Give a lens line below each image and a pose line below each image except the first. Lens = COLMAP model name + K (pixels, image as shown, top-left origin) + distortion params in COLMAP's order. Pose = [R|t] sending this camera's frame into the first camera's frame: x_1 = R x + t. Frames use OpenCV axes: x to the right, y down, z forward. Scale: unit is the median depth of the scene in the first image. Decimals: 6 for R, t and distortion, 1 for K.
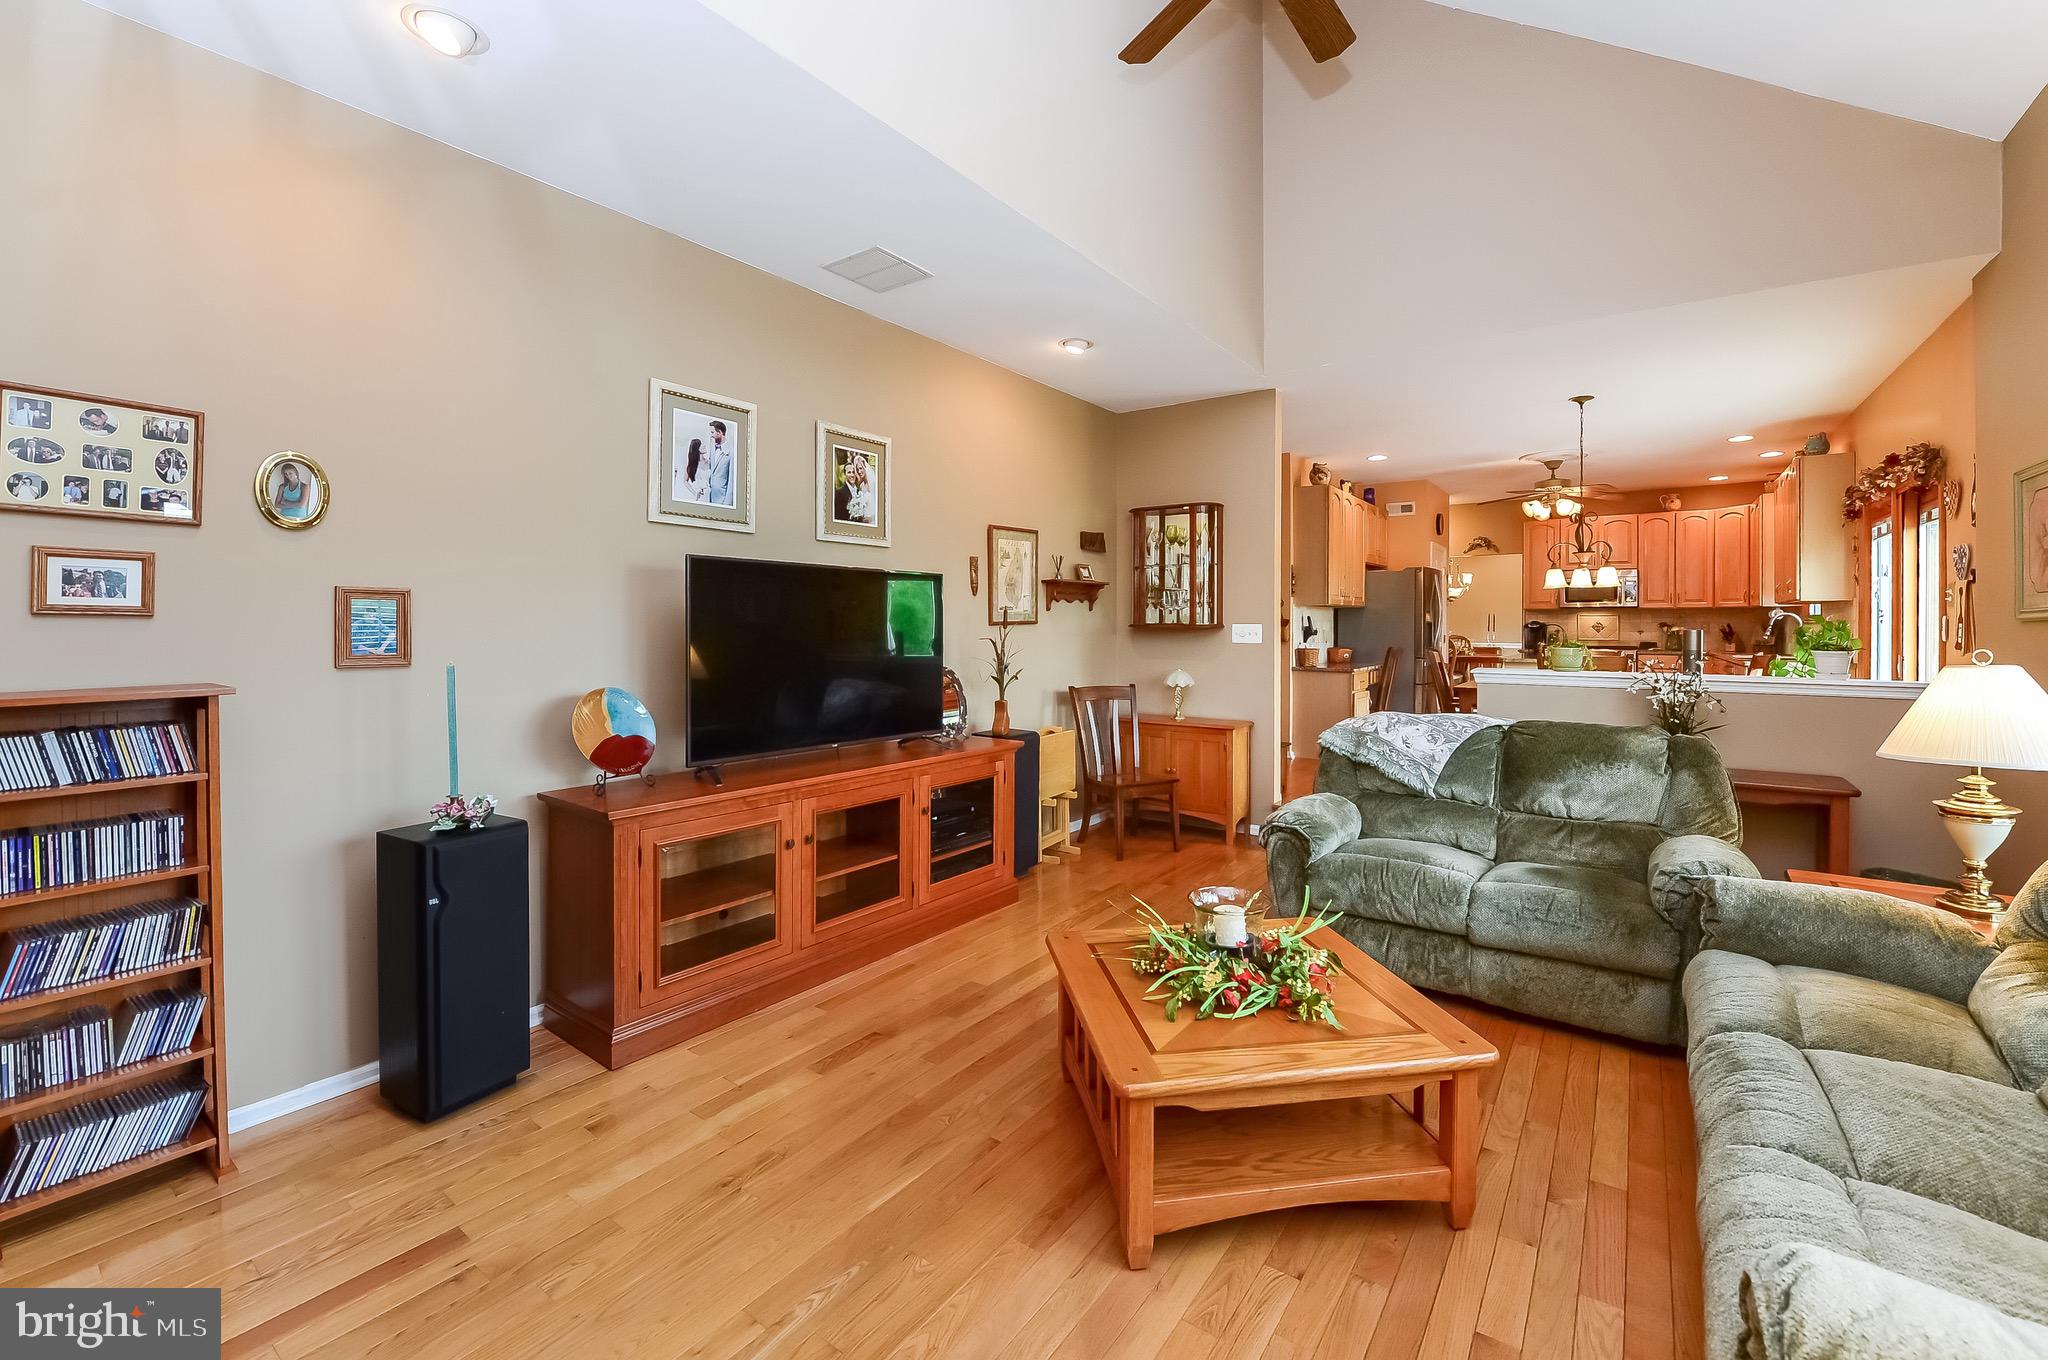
lens RADIAL K [[839.7, 0, 1060.5], [0, 839.7, 626.7], [0, 0, 1]] dist [-0.015192, -0.002694]
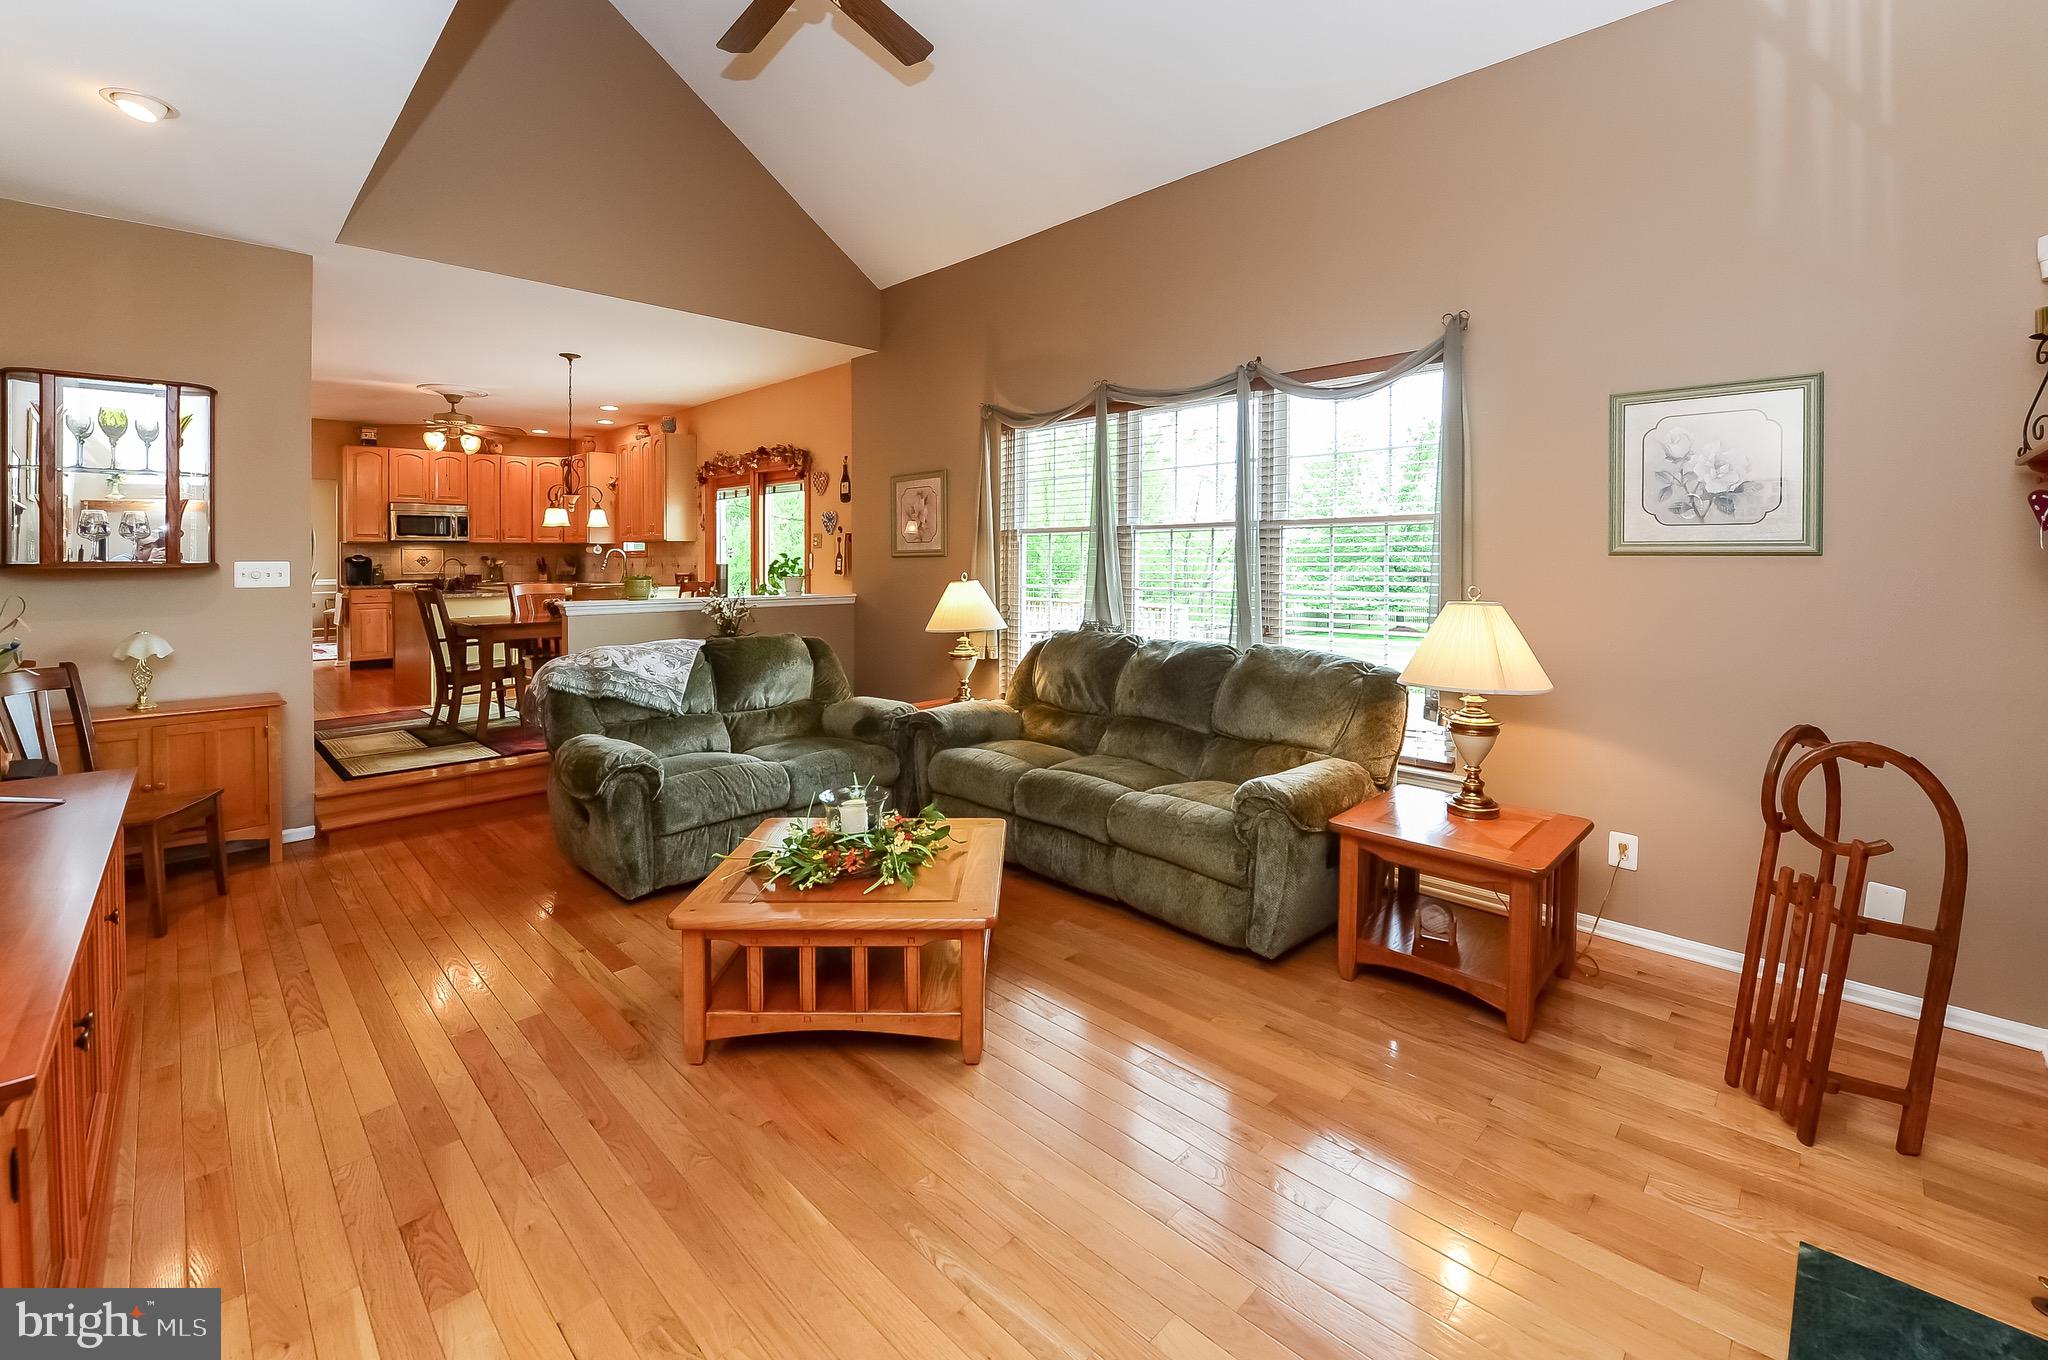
lens RADIAL K [[839.7, 0, 1016.2], [0, 839.7, 557.0], [0, 0, 1]] dist [-0.015192, -0.002694]
pose [[0.182153, -0.002195, 0.983268, -0.361864], [0.003908, 0.999991, 0.001508, -0.005285], [-0.983262, 0.003568, 0.182160, 0.215732]]
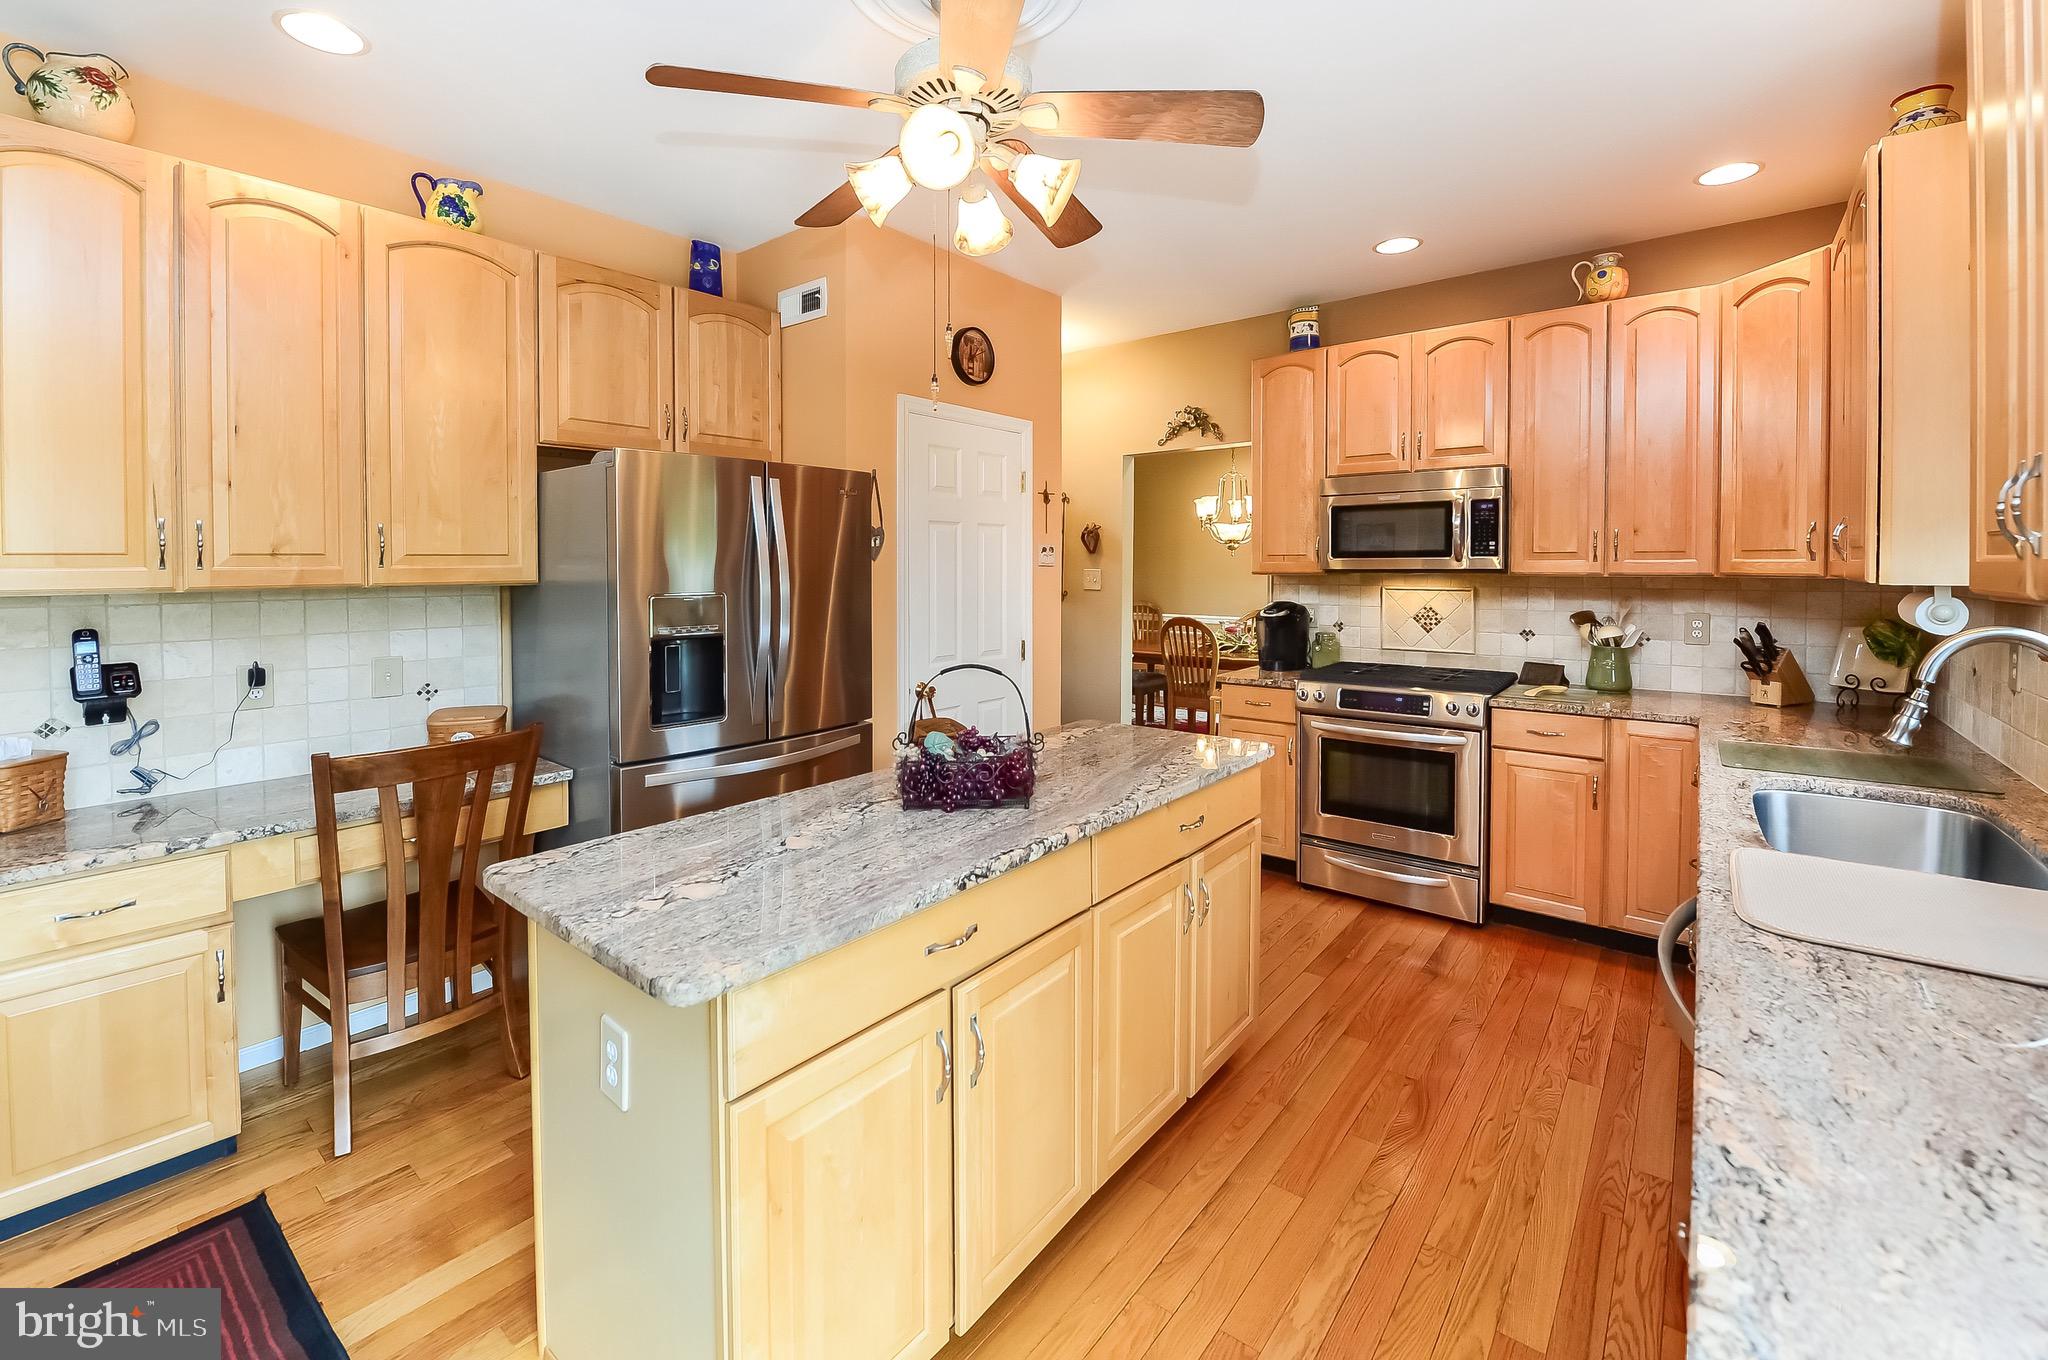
lens RADIAL K [[839.7, 0, 1038.8], [0, 839.7, 582.0], [0, 0, 1]] dist [-0.015192, -0.002694]
pose [[0.997142, 0.000862, -0.075550, 0.867936], [0.000386, 0.999864, 0.016499, -0.041799], [0.075554, -0.016481, 0.997006, 1.039393]]
